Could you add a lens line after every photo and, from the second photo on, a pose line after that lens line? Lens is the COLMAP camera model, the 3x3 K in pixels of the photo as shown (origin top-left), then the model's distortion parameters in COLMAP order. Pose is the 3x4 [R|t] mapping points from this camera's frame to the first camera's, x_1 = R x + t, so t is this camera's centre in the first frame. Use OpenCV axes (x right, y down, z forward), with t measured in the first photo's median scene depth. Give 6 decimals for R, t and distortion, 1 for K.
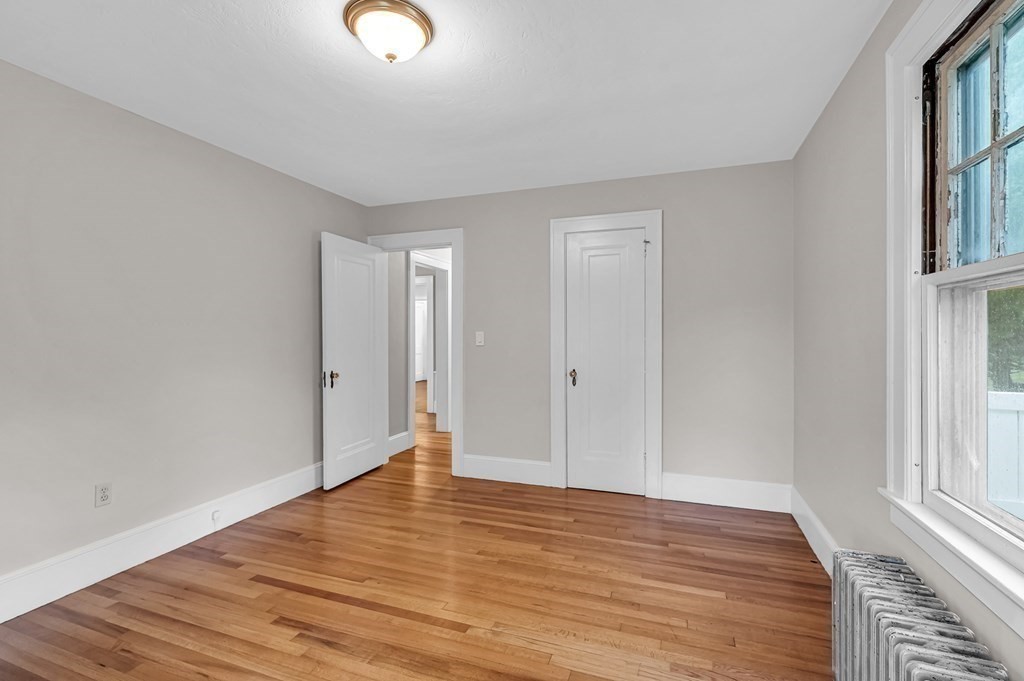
lens RADIAL K [[454.4, 0, 514.8], [0, 454.4, 336.8], [0, 0, 1]] dist [0.000454, 0.000041]
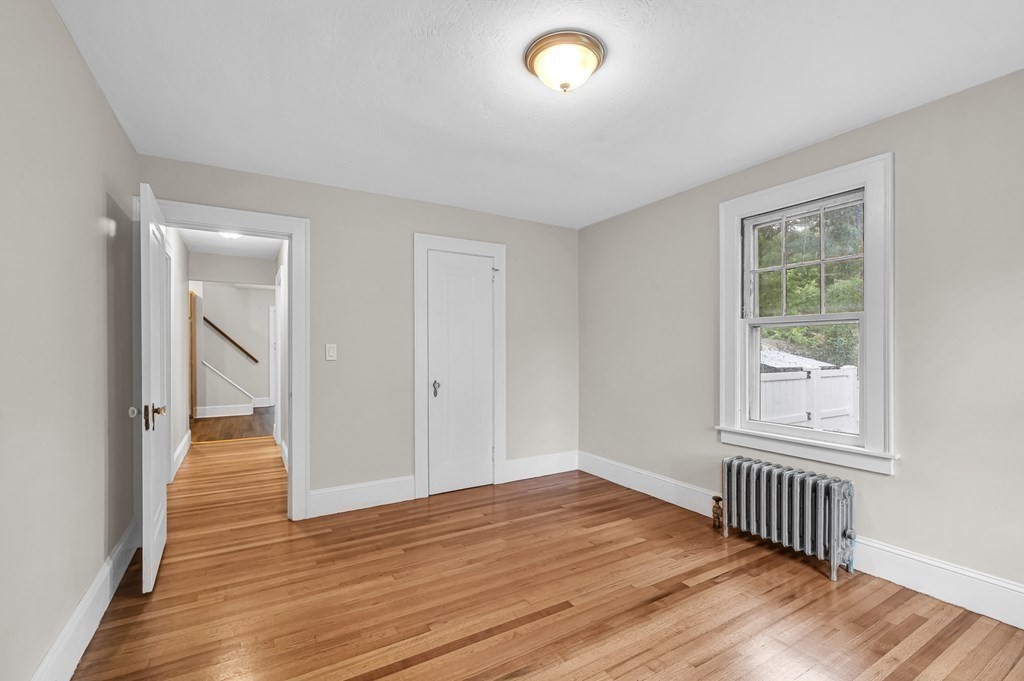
lens RADIAL K [[444.6, 0, 525.0], [0, 444.6, 350.7], [0, 0, 1]] dist [0.000828, 0.000378]
pose [[0.634330, -0.003348, 0.773055, -0.619911], [0.003744, 0.999992, 0.001259, 0.002093], [-0.773053, 0.002096, 0.634338, 0.223614]]
